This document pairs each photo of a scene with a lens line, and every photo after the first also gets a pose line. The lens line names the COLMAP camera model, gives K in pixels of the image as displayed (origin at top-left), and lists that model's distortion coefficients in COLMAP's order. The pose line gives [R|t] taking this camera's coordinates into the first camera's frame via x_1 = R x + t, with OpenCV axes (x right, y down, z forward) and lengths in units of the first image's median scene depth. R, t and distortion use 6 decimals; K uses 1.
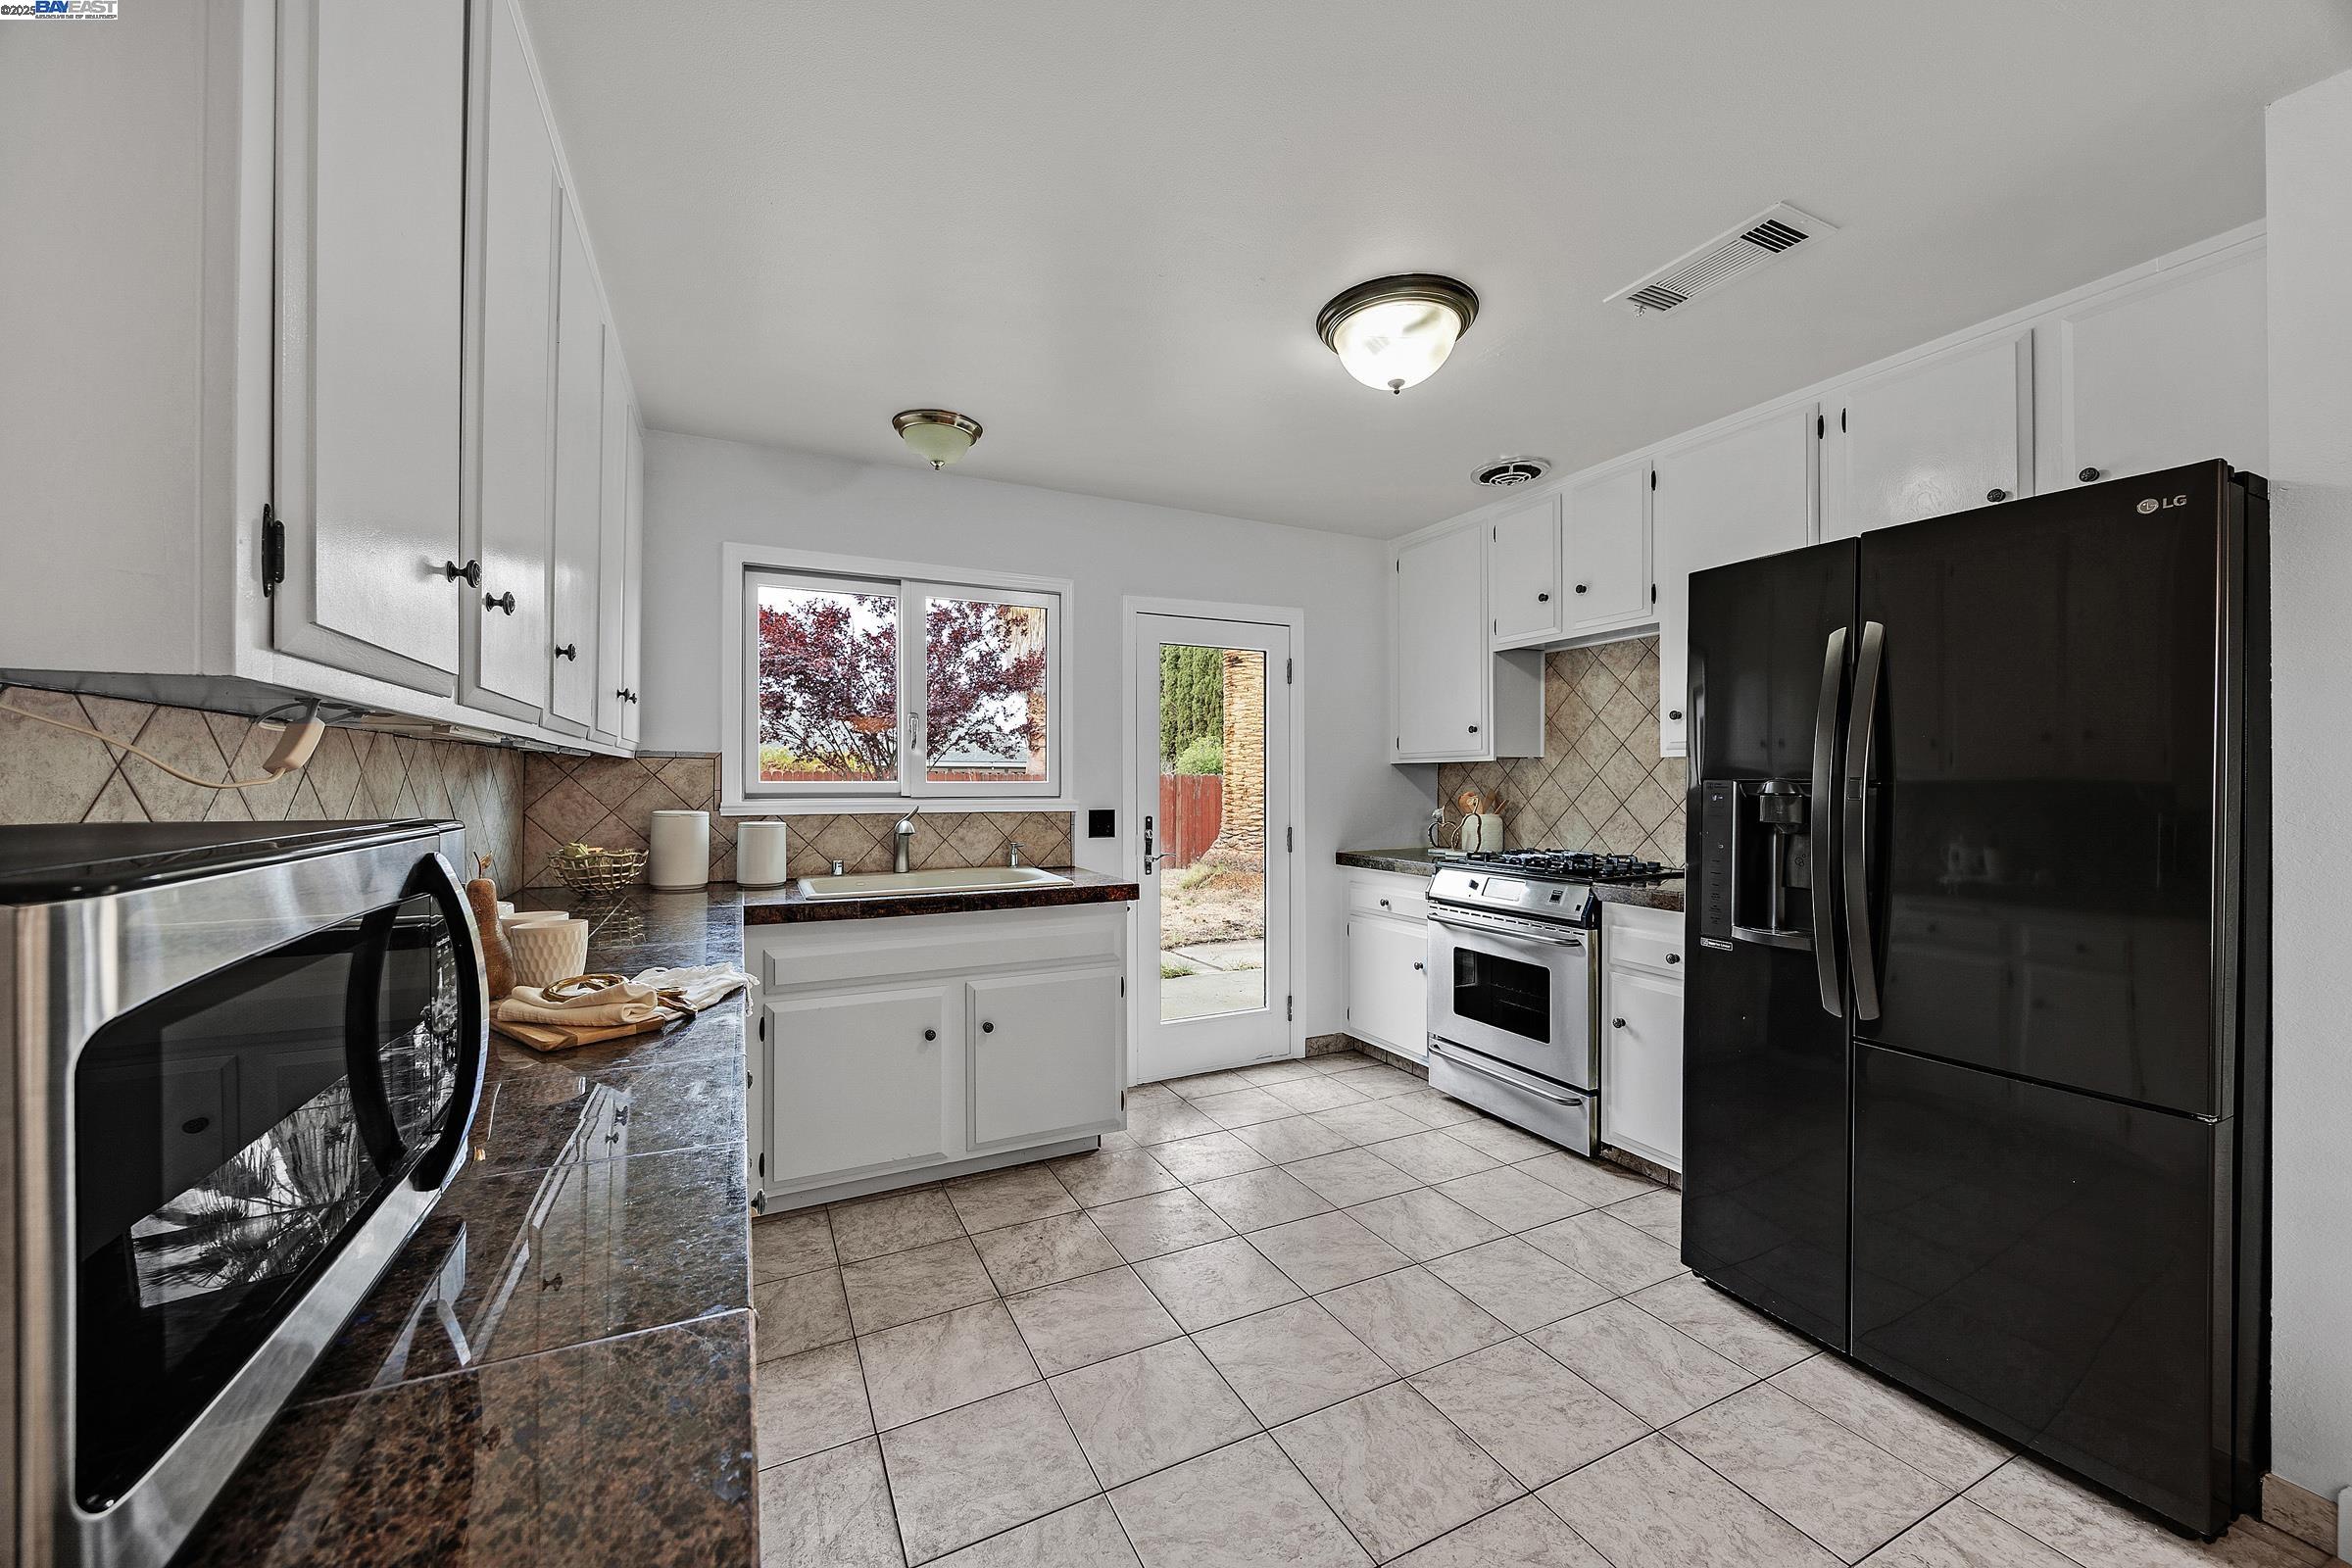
lens RADIAL K [[897.9, 0, 1182.2], [0, 897.9, 784.7], [0, 0, 1]] dist [-0.003641, 0.000048]
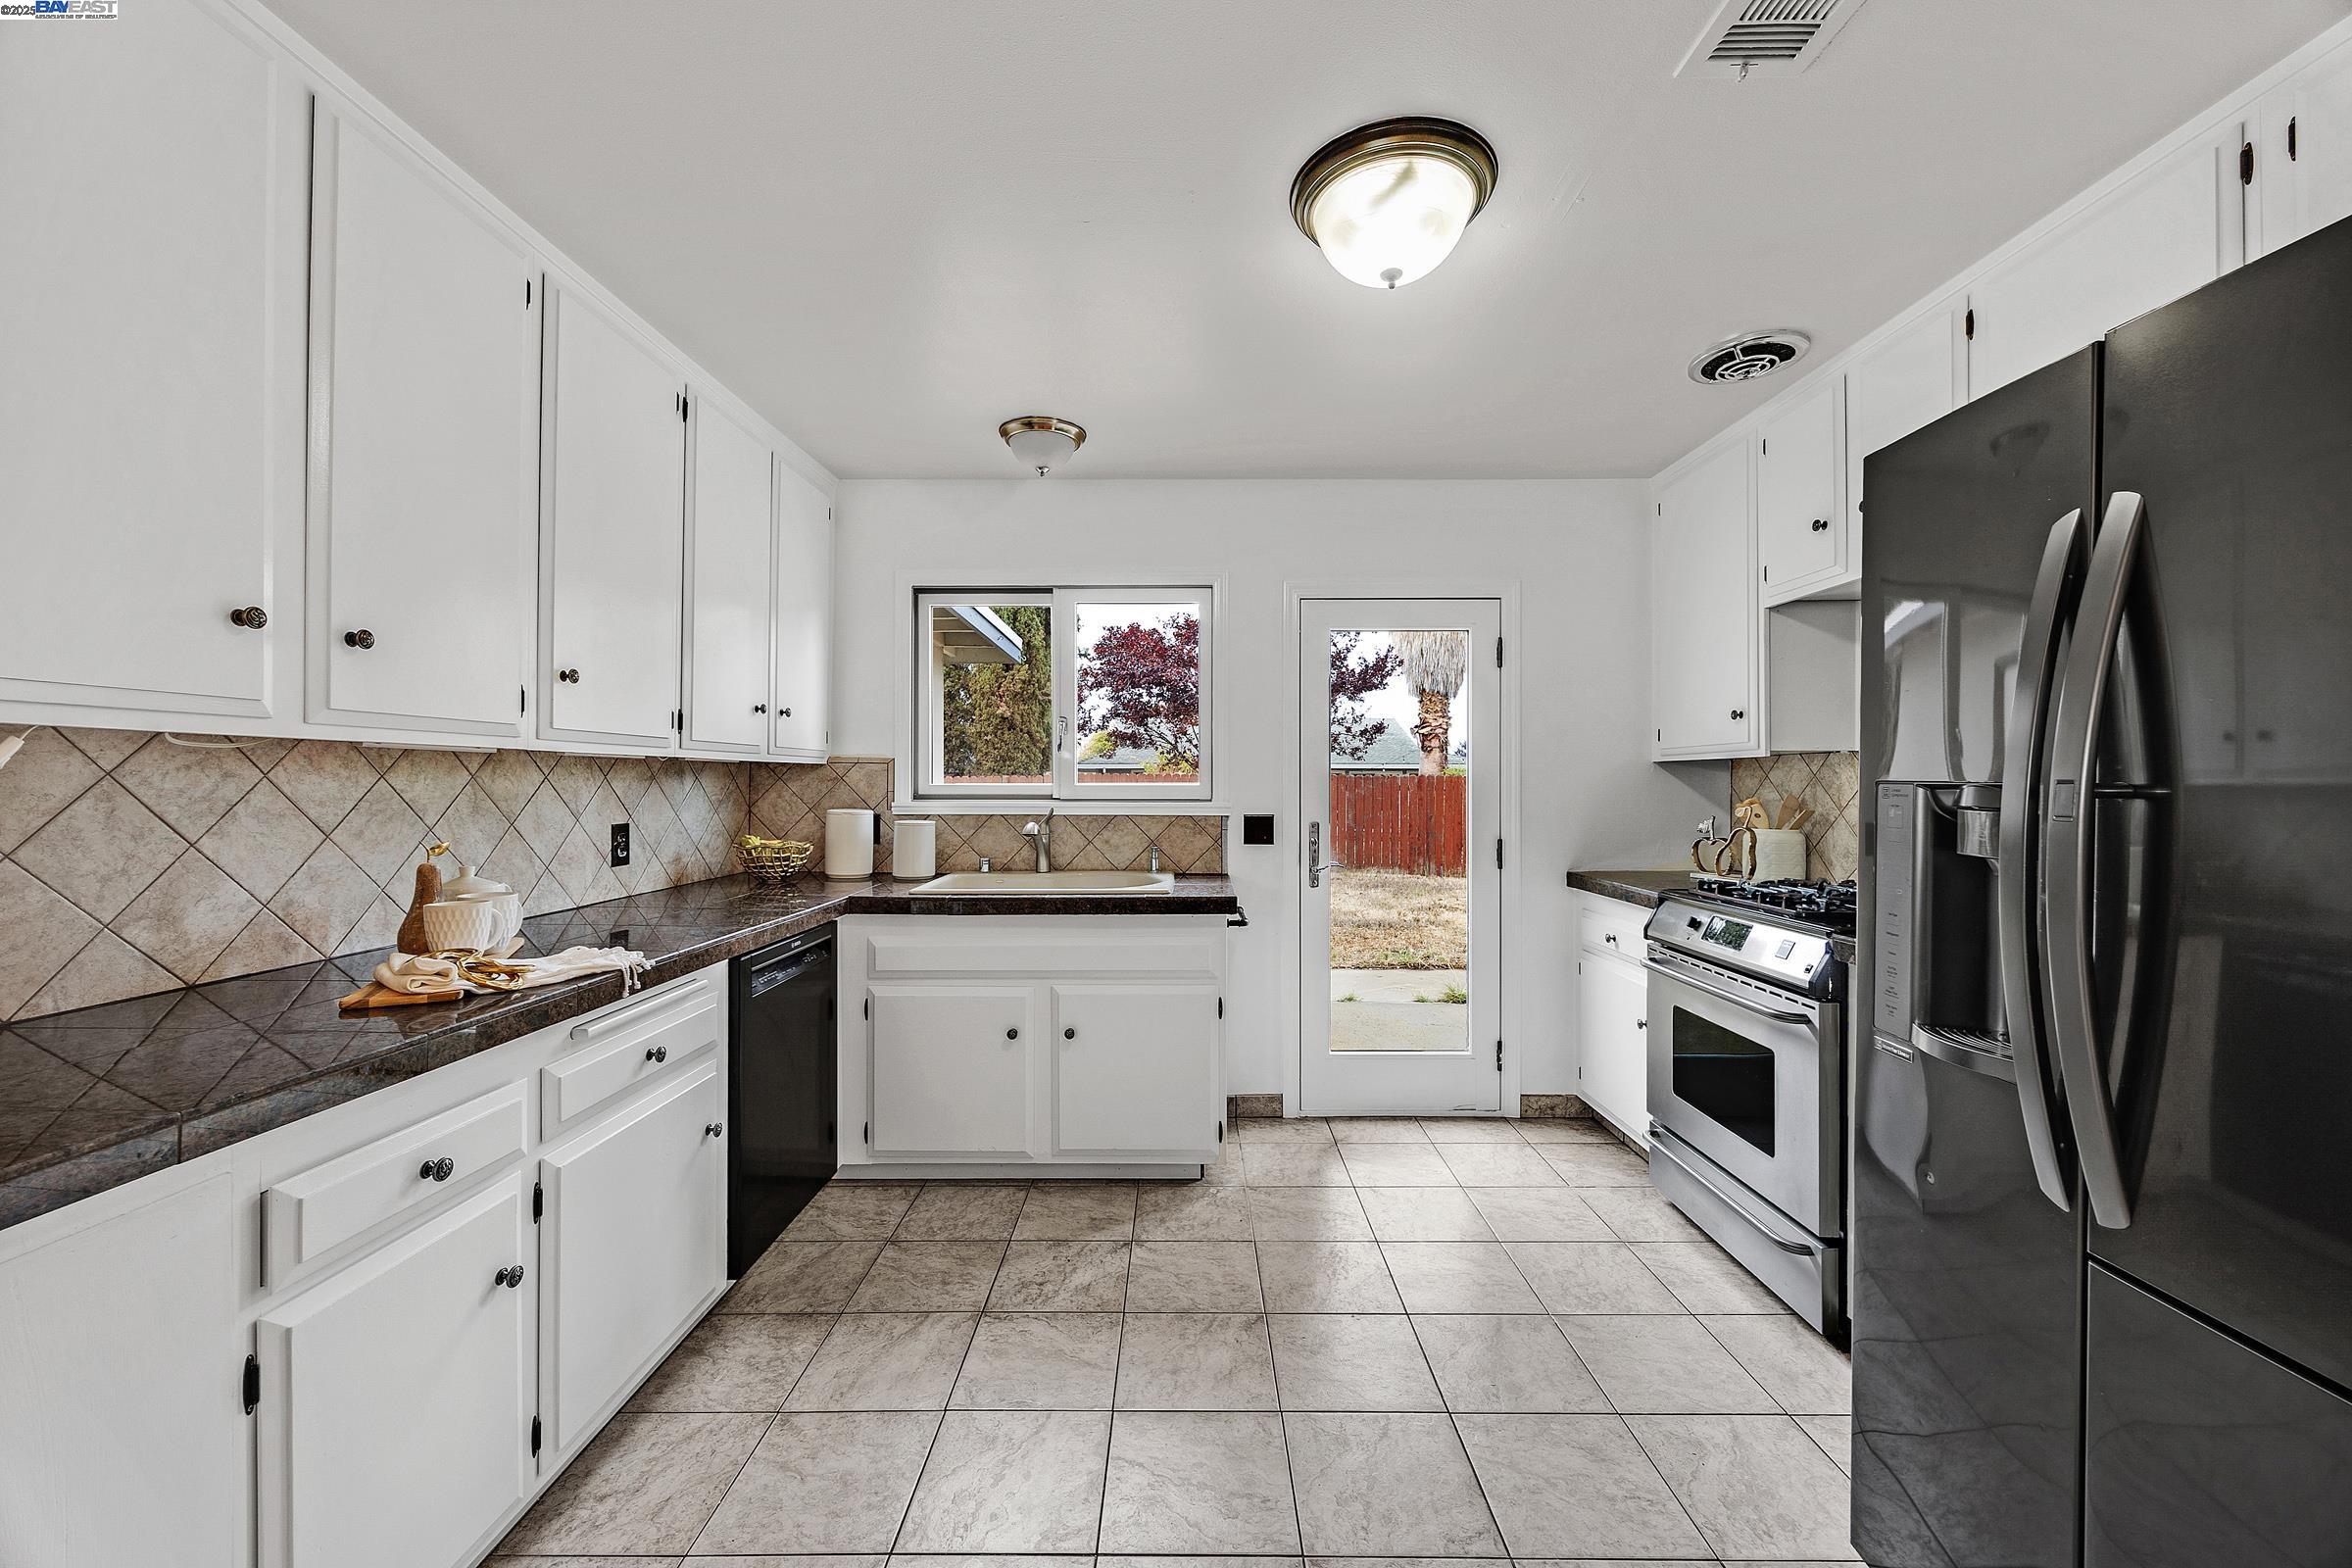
lens RADIAL K [[897.9, 0, 1179.7], [0, 897.9, 783.4], [0, 0, 1]] dist [-0.003641, 0.000048]
pose [[0.891769, 0.001265, -0.452489, 0.304264], [-0.002805, 0.999992, -0.002733, -0.001715], [0.452482, 0.003706, 0.891766, 0.157844]]
